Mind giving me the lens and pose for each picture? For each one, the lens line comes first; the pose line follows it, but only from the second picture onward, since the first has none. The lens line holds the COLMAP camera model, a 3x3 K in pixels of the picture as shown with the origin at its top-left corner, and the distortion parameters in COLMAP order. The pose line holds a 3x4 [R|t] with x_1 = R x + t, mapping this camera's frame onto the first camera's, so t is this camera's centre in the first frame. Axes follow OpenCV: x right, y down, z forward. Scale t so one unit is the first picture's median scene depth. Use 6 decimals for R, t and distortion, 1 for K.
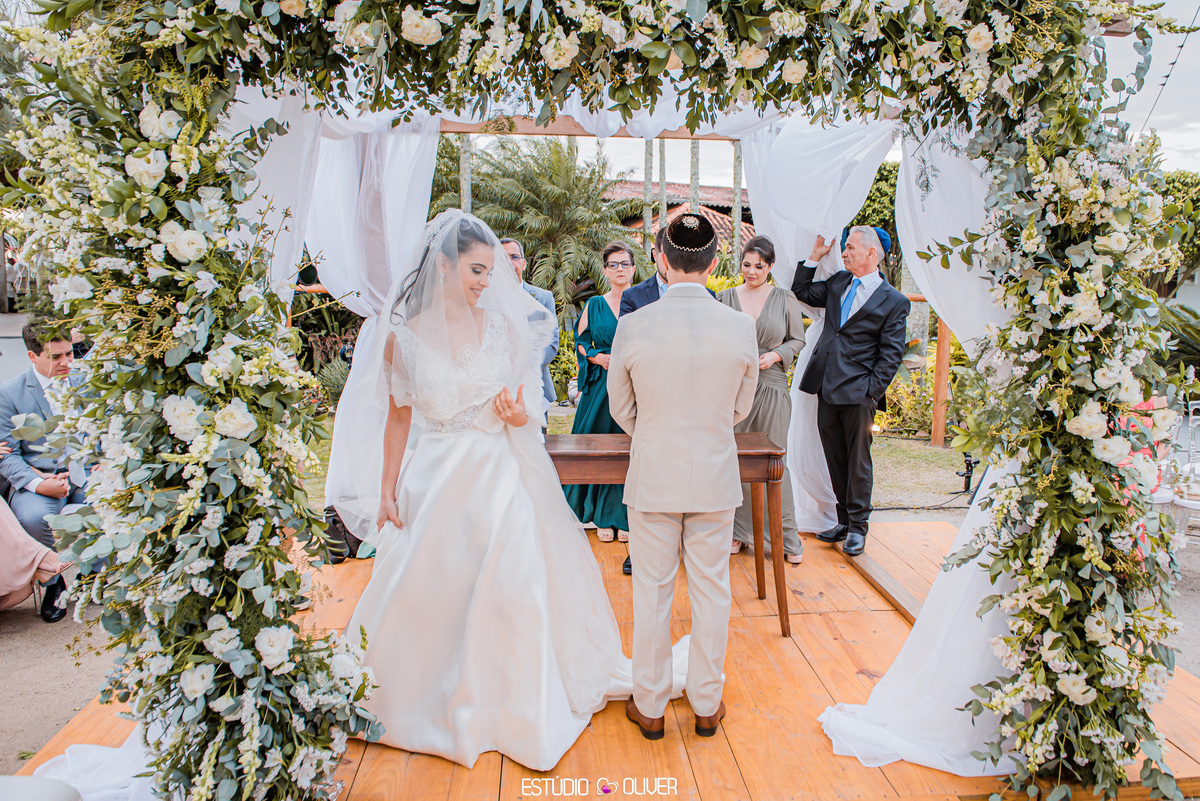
lens RADIAL K [[836.1, 0, 651.7], [0, 836.1, 392.0], [0, 0, 1]] dist [-0.053427, -0.000441]
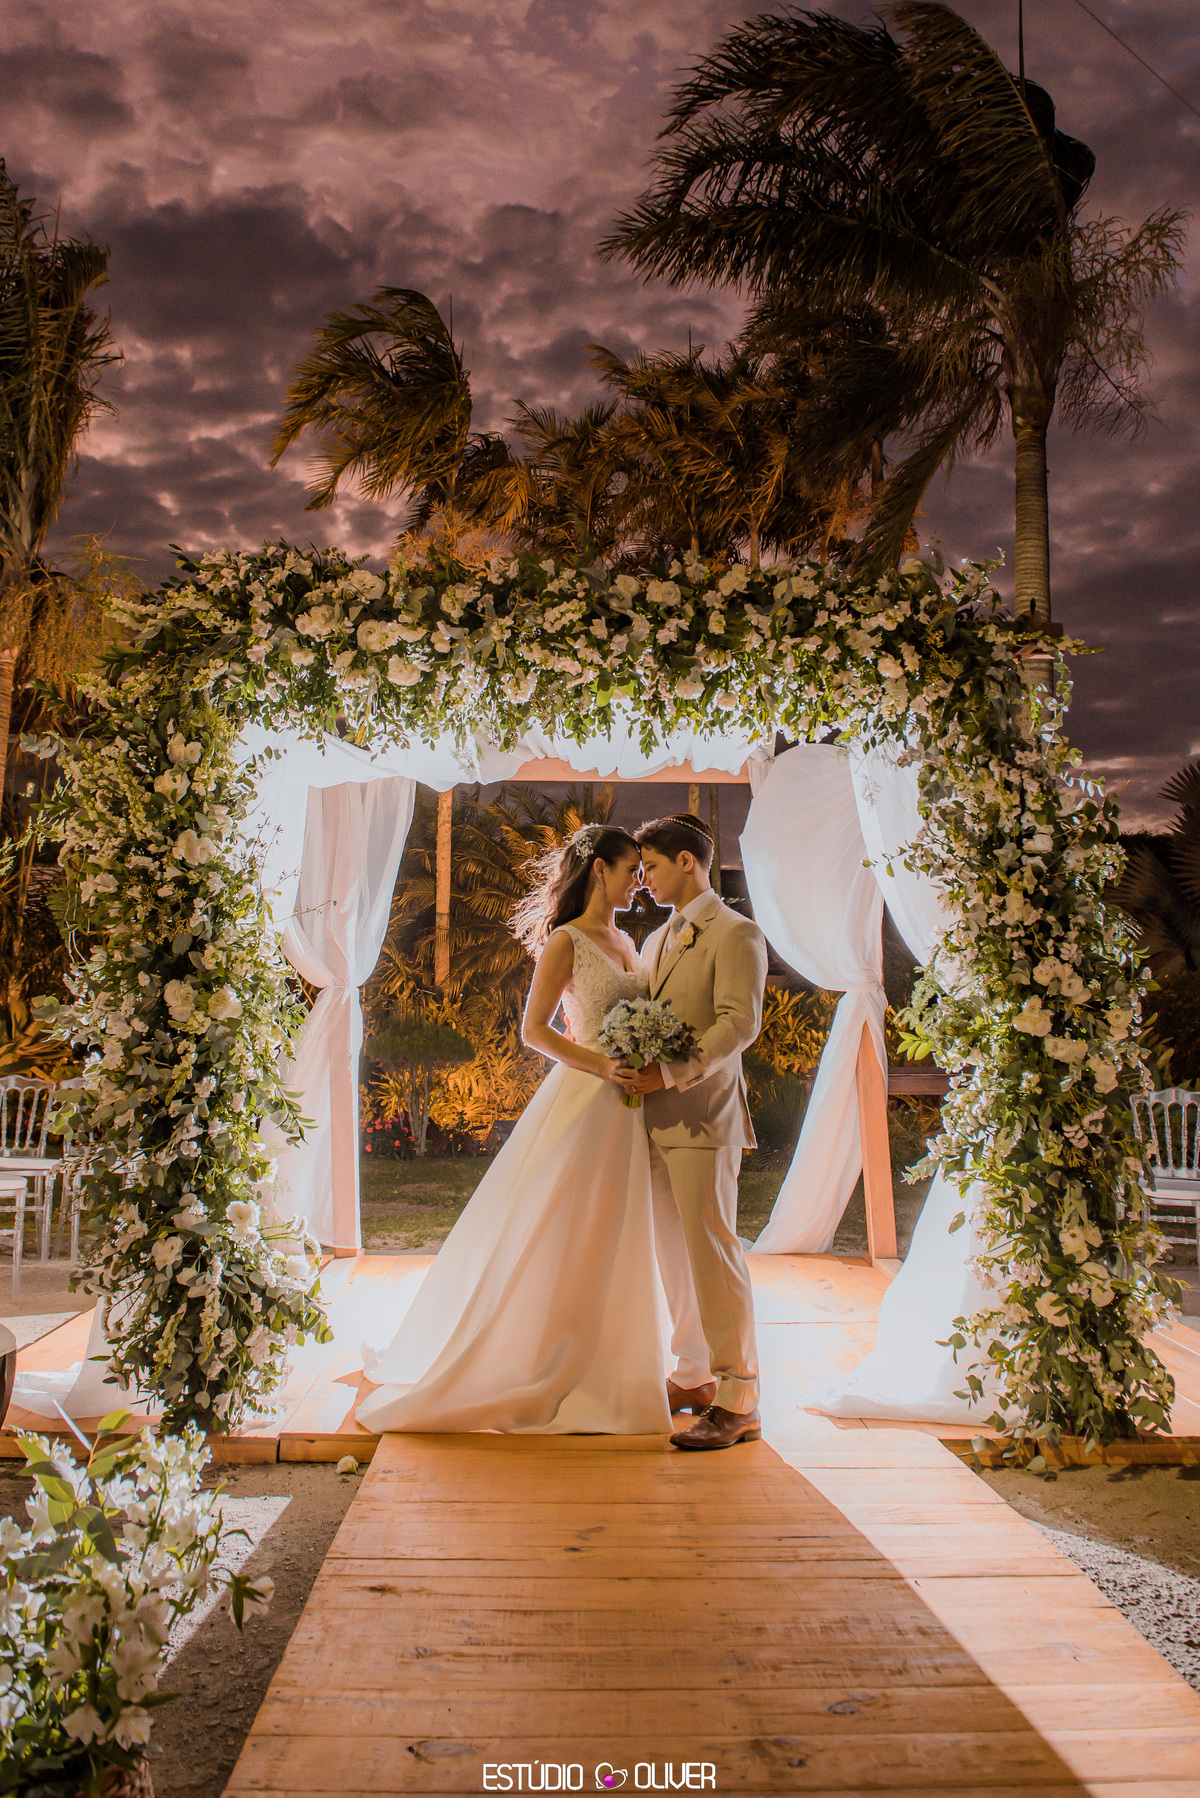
lens RADIAL K [[1252.8, 0, 568.1], [0, 1252.8, 821.6], [0, 0, 1]] dist [-0.053427, -0.000441]
pose [[0.995803, -0.013144, -0.090577, 0.104320], [-0.011422, 0.964051, -0.265471, 0.218638], [0.090810, 0.265392, 0.959855, -0.590741]]
